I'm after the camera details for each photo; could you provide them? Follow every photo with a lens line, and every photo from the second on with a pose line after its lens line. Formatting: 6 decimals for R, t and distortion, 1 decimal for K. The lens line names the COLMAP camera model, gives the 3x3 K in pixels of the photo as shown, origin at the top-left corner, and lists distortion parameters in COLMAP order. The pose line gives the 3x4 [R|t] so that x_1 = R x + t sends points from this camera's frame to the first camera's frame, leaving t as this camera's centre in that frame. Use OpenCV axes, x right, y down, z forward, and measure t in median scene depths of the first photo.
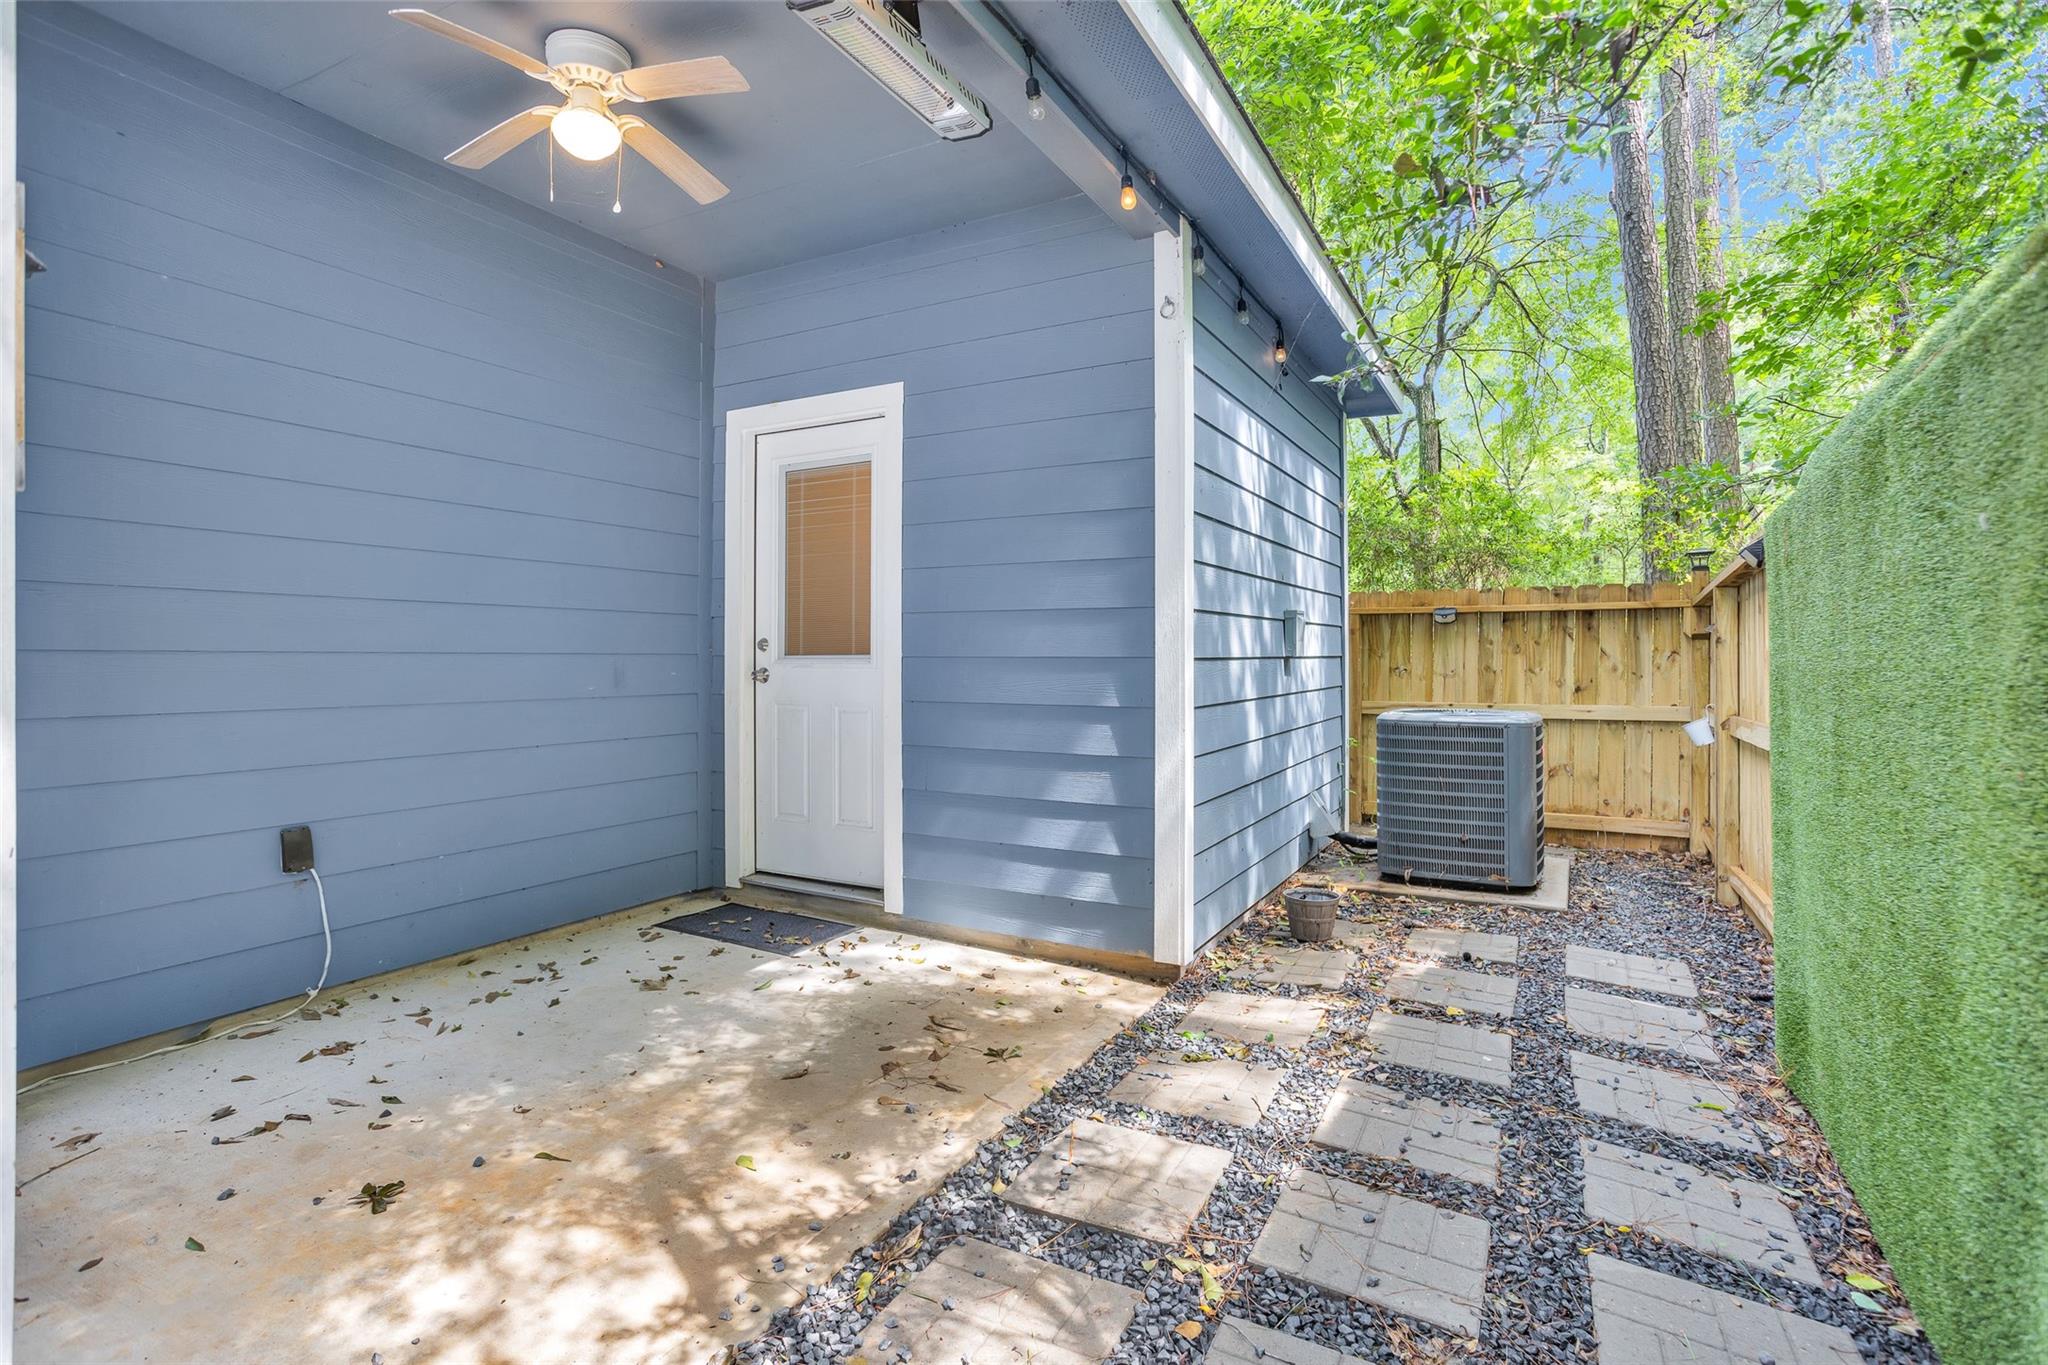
lens RADIAL K [[980.1, 0, 1024.0], [0, 980.1, 682.5], [0, 0, 1]] dist [-0.034741, 0.030602]
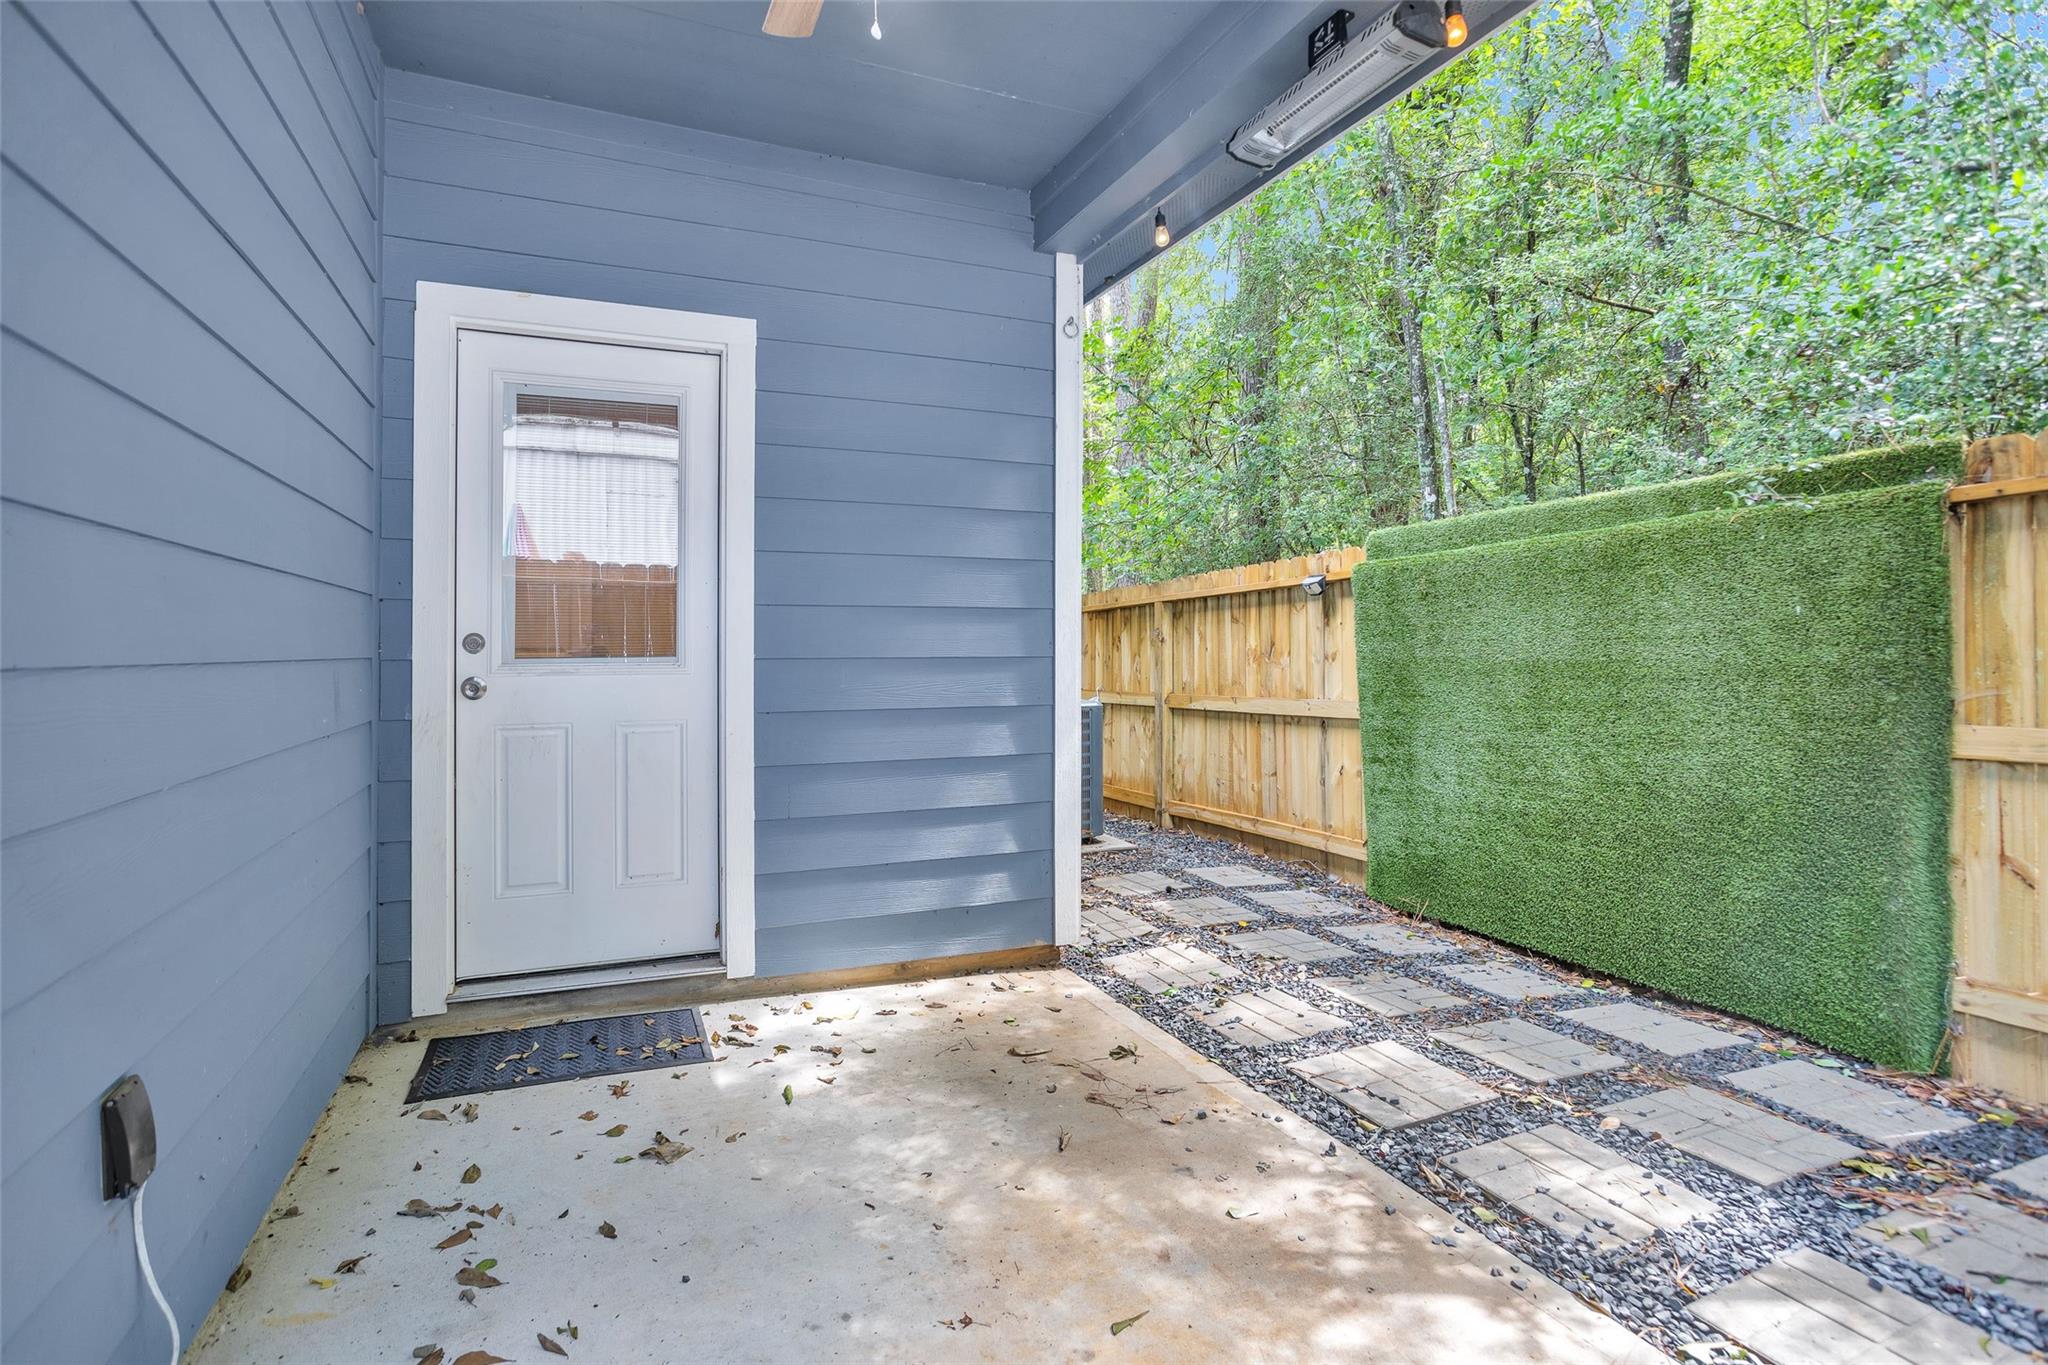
lens RADIAL K [[967.1, 0, 1028.4], [0, 967.1, 651.1], [0, 0, 1]] dist [-0.000586, 0.002405]
pose [[0.615225, 0.005597, 0.788332, -0.723308], [0.020576, 0.999520, -0.023154, -0.010134], [-0.788083, 0.030466, 0.614814, 0.373988]]
